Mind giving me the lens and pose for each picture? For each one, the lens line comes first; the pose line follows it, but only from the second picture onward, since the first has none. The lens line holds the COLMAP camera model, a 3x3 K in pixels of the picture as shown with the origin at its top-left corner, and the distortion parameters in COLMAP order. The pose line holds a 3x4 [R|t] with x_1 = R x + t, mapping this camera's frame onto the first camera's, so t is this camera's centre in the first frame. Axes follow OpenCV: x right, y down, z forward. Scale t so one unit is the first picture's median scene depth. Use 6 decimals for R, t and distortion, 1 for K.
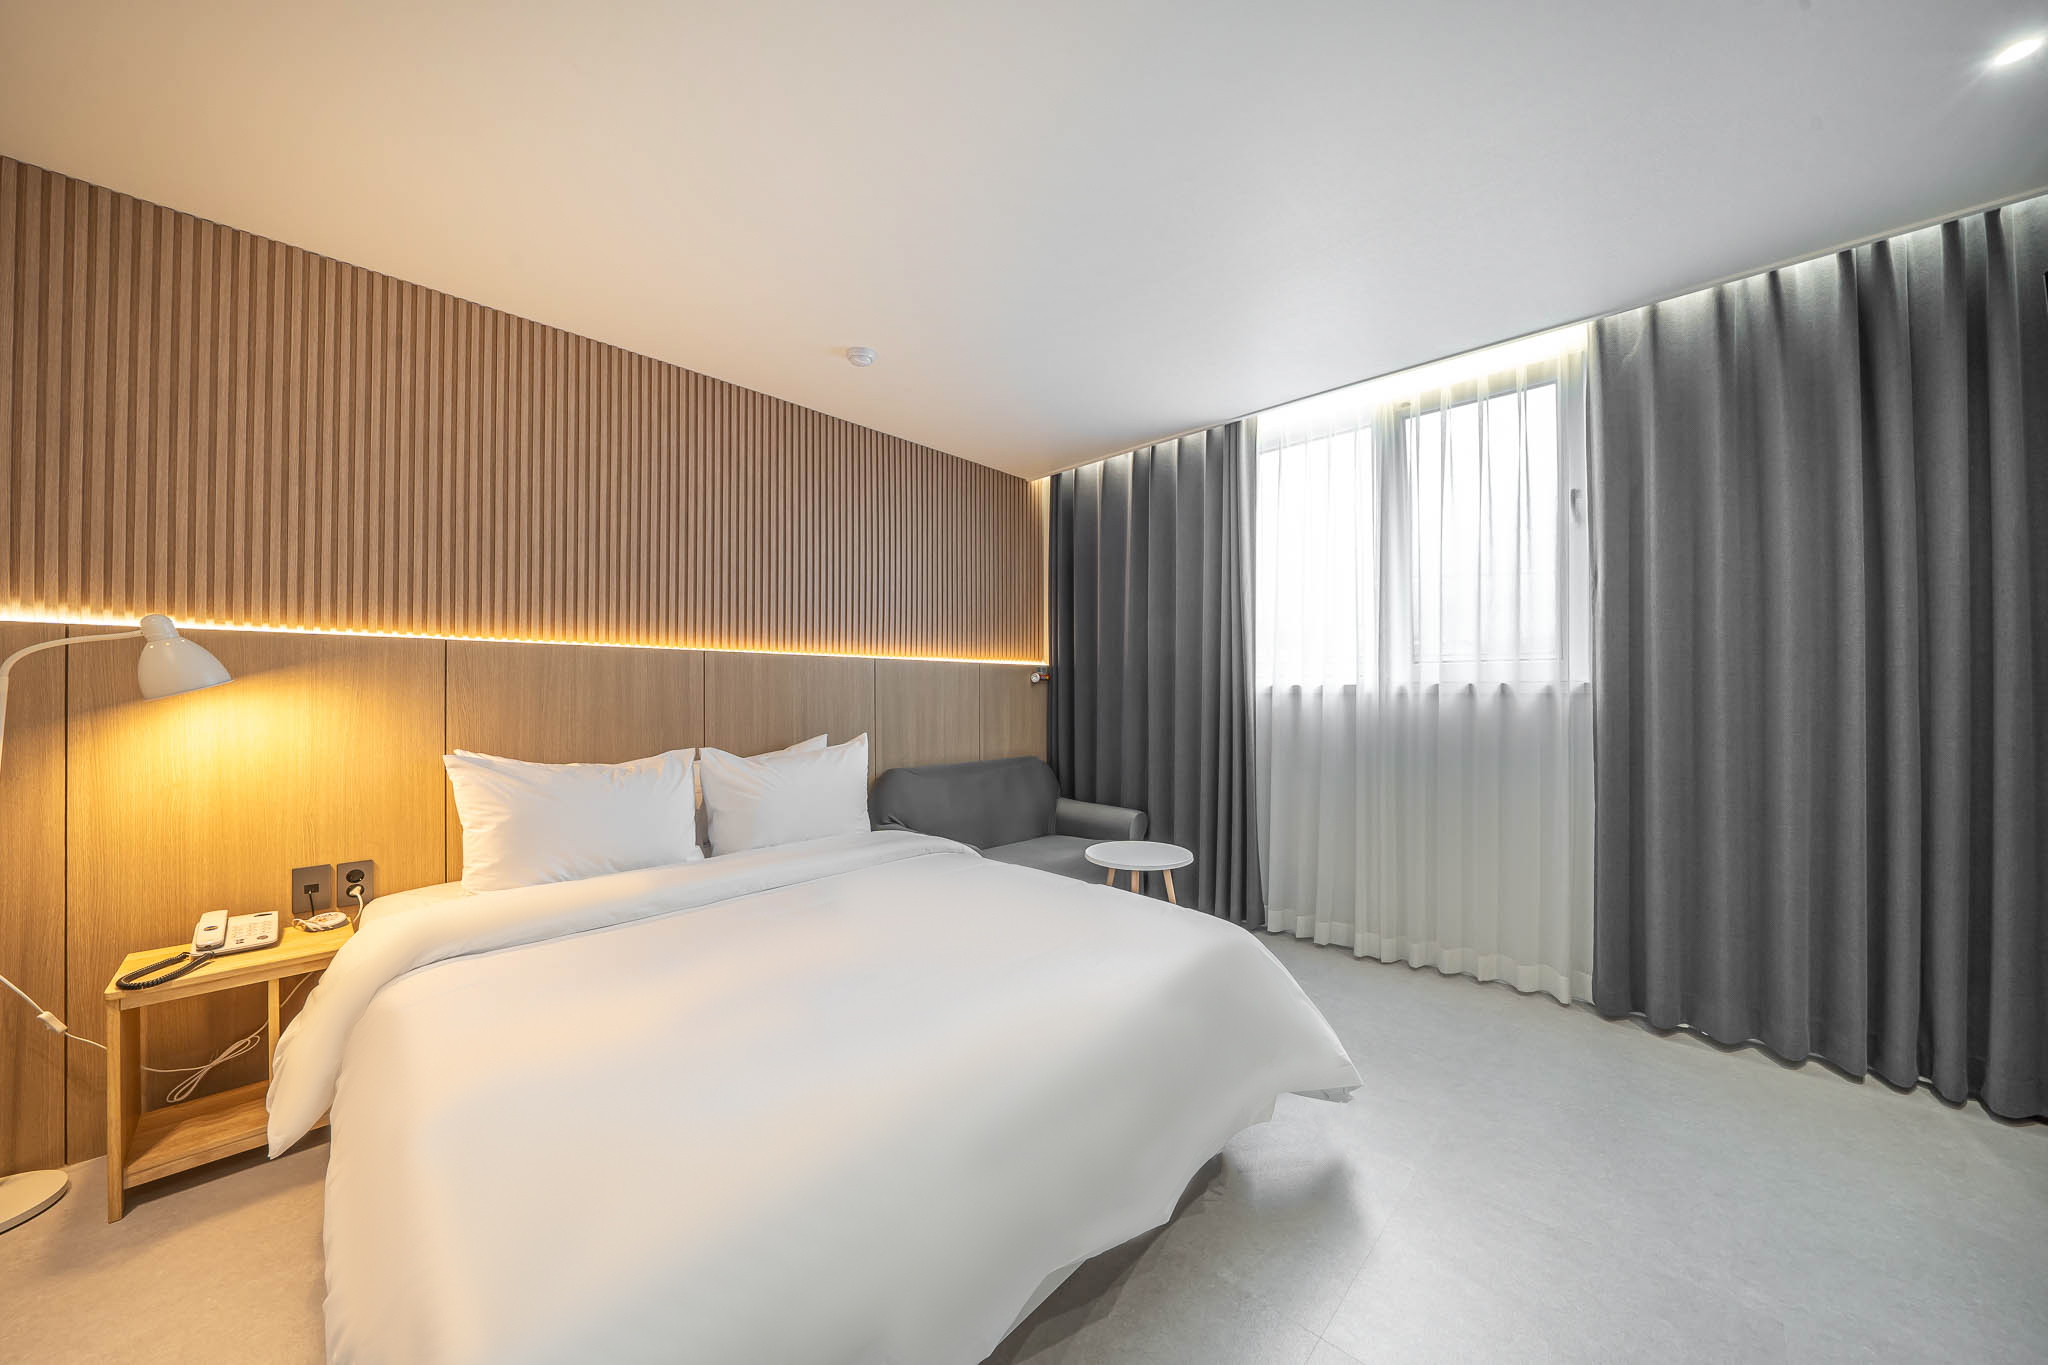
lens RADIAL K [[747.8, 0, 1024.0], [0, 747.8, 682.5], [0, 0, 1]] dist [-0.001063, -0.000054]
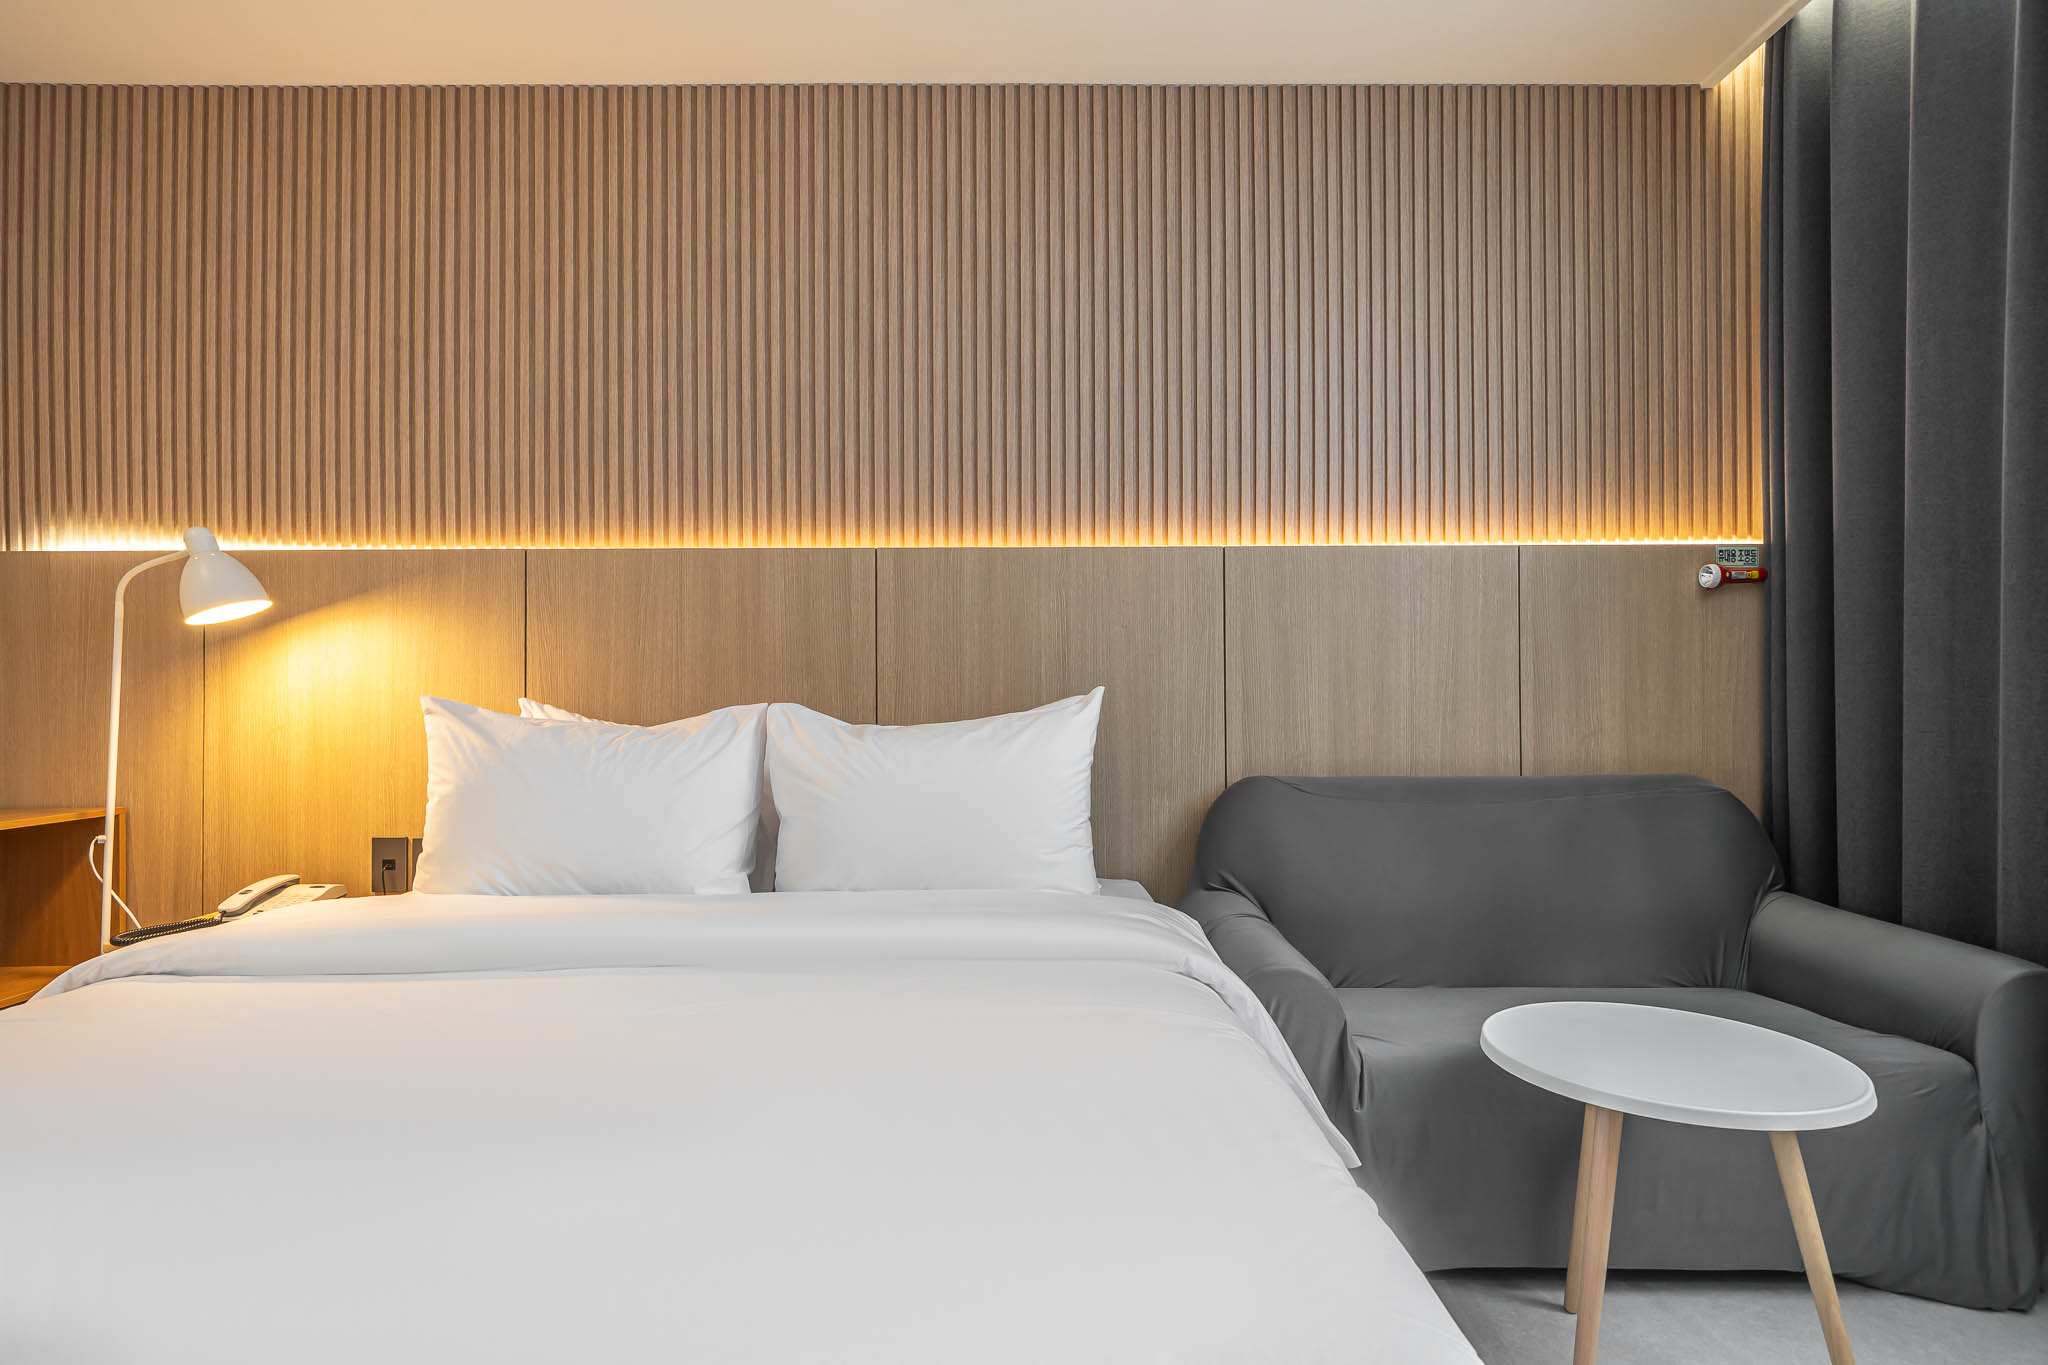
lens RADIAL K [[1146.1, 0, 1024.0], [0, 1146.1, 682.5], [0, 0, 1]] dist [0.001260, -0.000022]
pose [[0.680925, -0.011717, -0.732260, 0.331417], [0.015402, 0.999880, -0.001676, 0.071018], [0.732192, -0.010137, 0.681023, 0.512309]]
